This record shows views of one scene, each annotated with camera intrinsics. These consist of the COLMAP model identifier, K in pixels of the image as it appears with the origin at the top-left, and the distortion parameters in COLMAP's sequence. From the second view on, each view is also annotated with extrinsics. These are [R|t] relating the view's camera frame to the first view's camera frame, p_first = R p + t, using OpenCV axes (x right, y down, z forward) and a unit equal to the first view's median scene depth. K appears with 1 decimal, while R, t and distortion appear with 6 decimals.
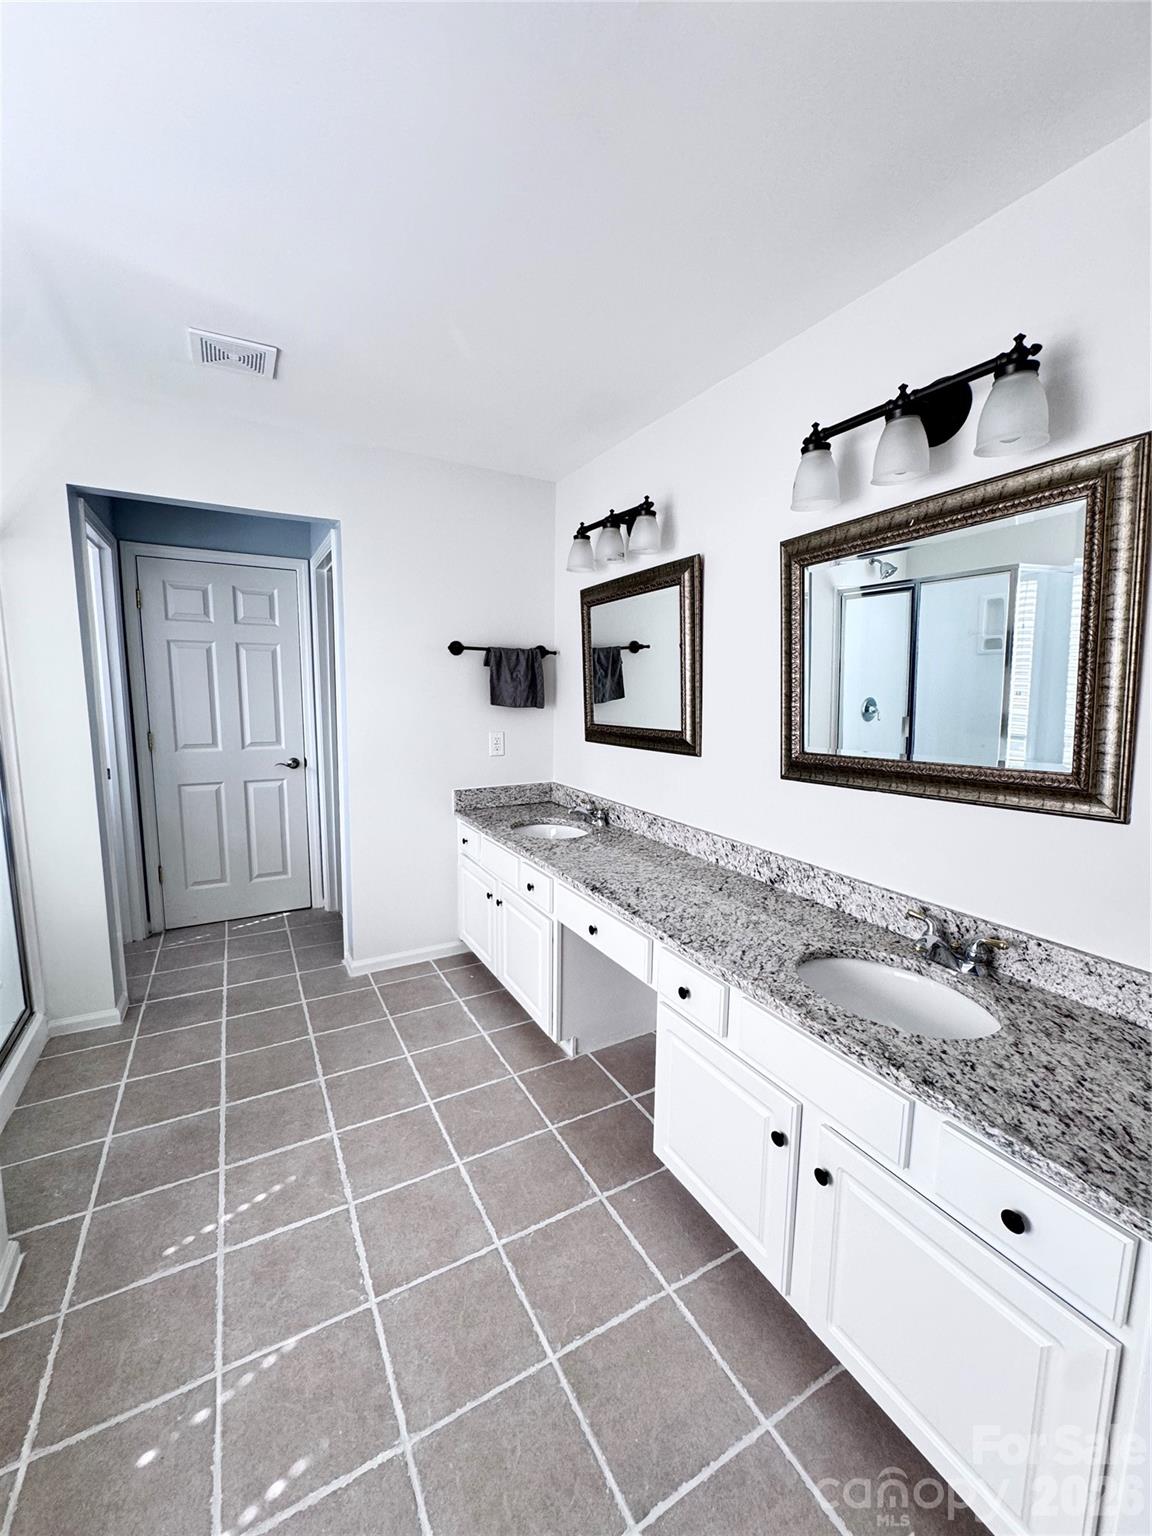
lens RADIAL K [[619.5, 0, 581.9], [0, 619.5, 767.4], [0, 0, 1]] dist [-0.011987, 0.001443]
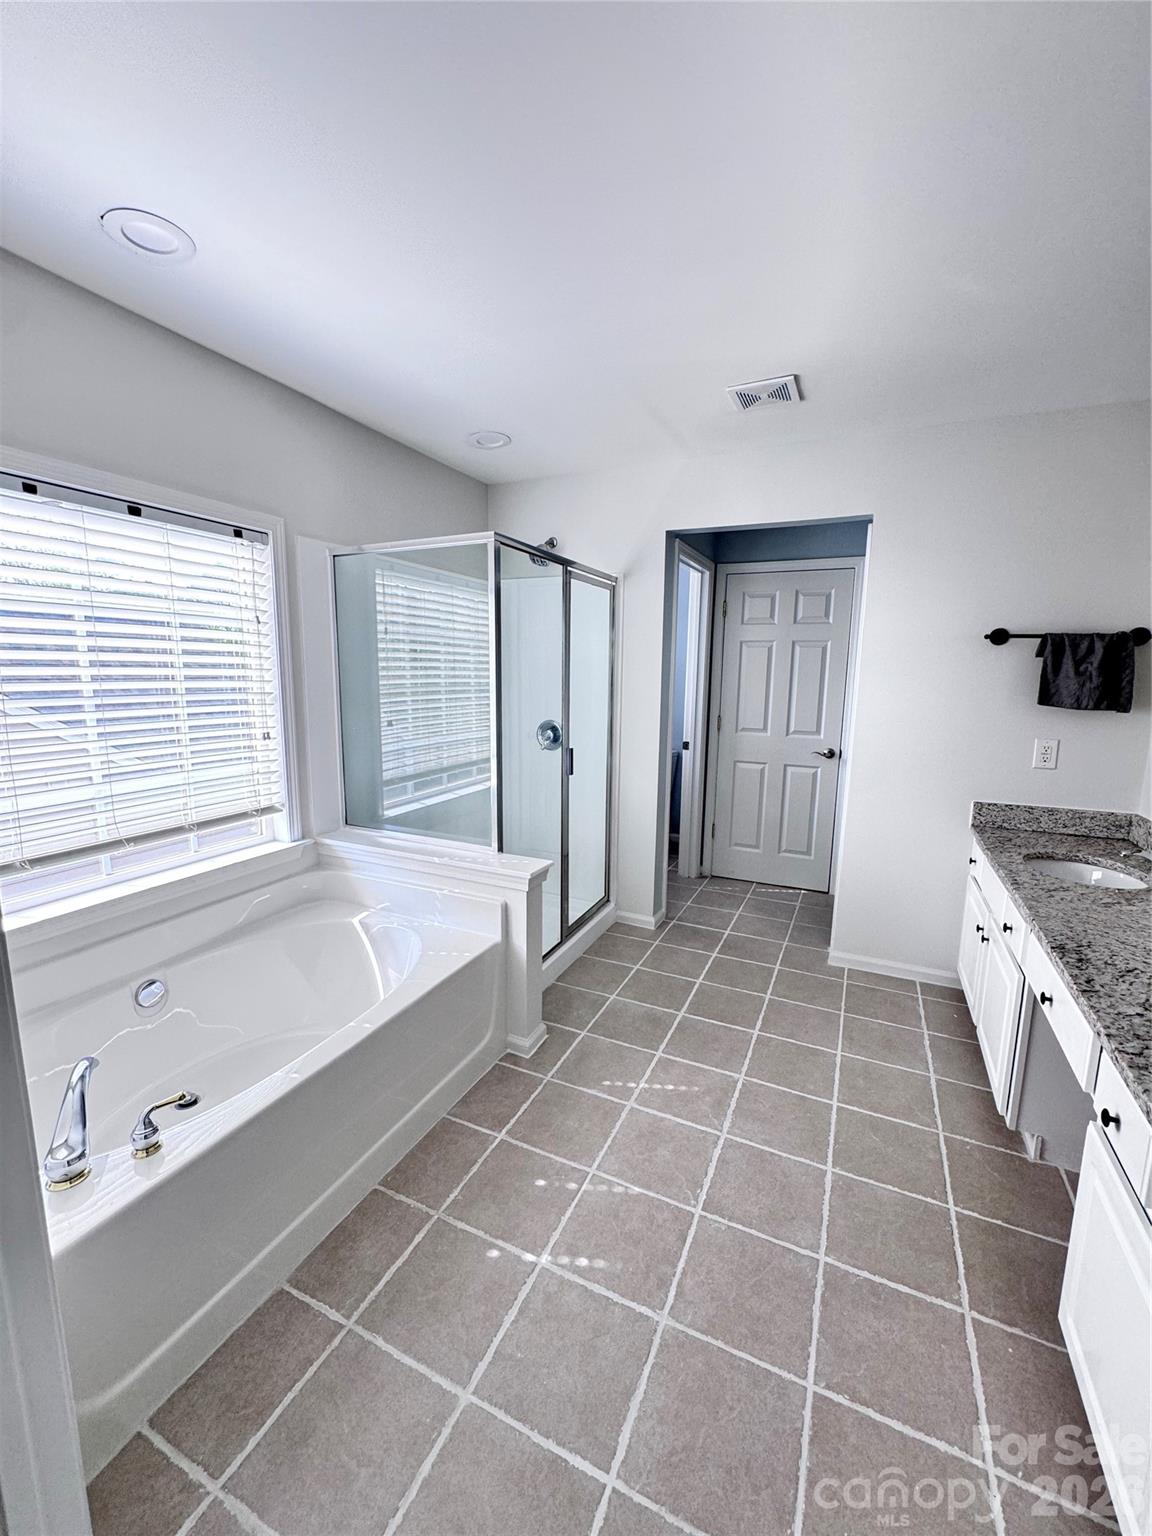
lens RADIAL K [[619.5, 0, 573.9], [0, 619.5, 768.4], [0, 0, 1]] dist [-0.011987, 0.001443]
pose [[0.570326, 0.120977, -0.812461, 0.218359], [-0.114489, 0.991148, 0.067216, -0.003844], [0.813400, 0.054683, 0.579128, 0.055382]]
